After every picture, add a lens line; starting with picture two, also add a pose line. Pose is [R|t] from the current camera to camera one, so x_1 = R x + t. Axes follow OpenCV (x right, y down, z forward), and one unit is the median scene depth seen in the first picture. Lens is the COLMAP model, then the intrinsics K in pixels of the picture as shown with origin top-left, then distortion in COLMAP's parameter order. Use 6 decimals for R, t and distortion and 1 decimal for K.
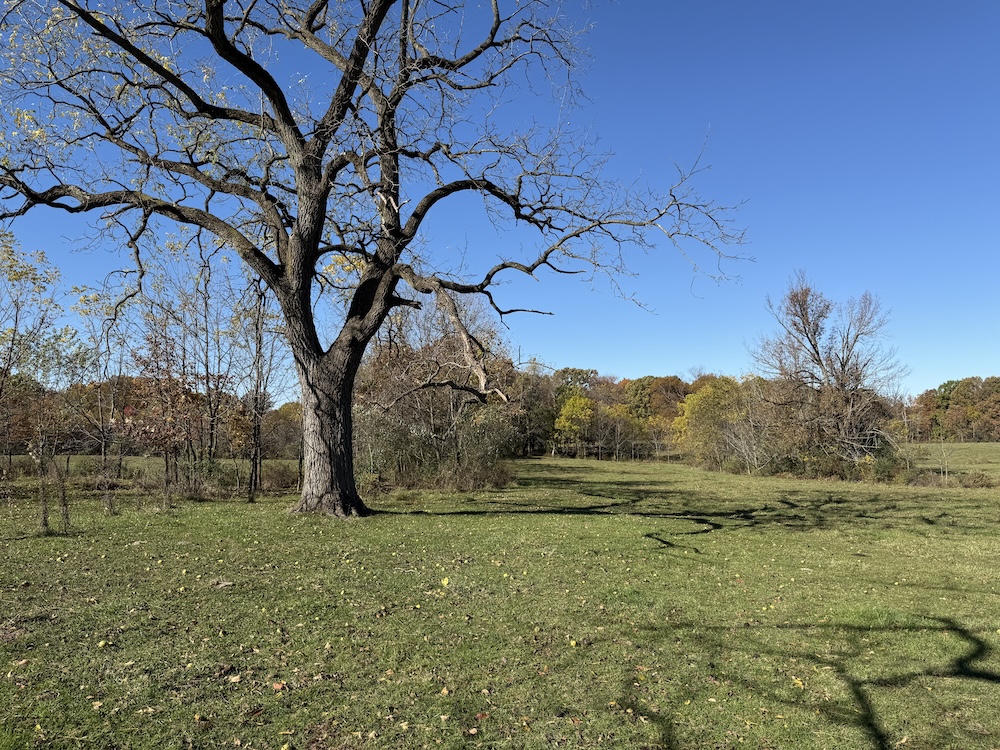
lens RADIAL K [[601.8, 0, 500.0], [0, 601.8, 375.0], [0, 0, 1]] dist [-0.000457, -0.000415]
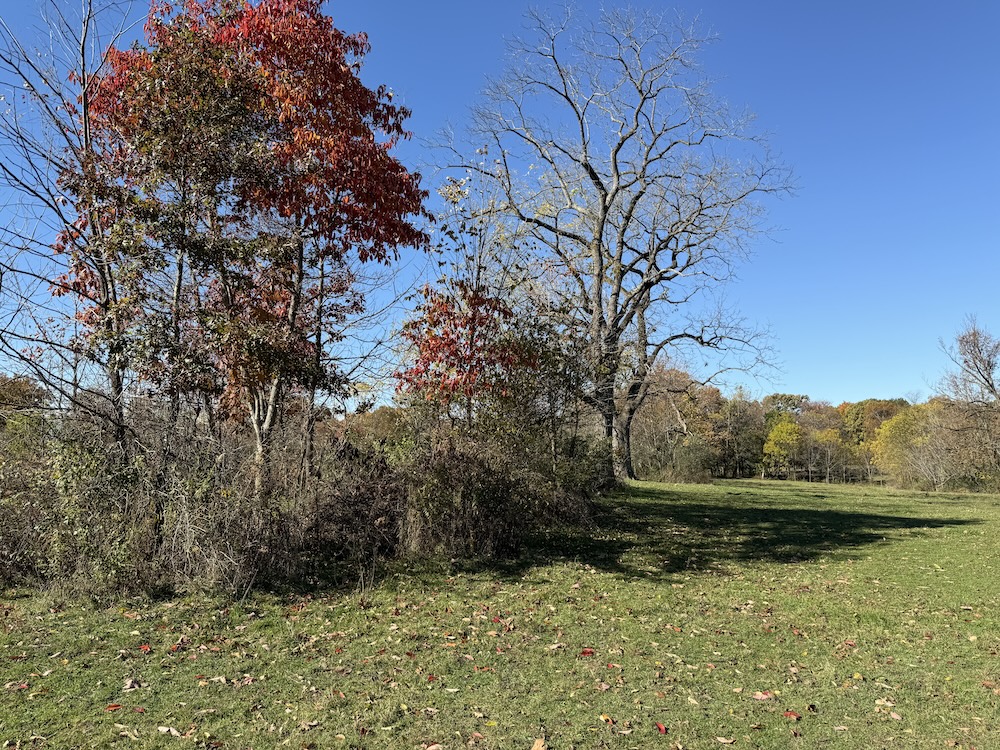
lens RADIAL K [[601.8, 0, 500.0], [0, 601.8, 375.0], [0, 0, 1]] dist [-0.000457, -0.000415]
pose [[0.943601, -0.036749, -0.329040, 0.007347], [0.023099, 0.998706, -0.045298, -0.010537], [0.330279, 0.035143, 0.943229, -0.163170]]
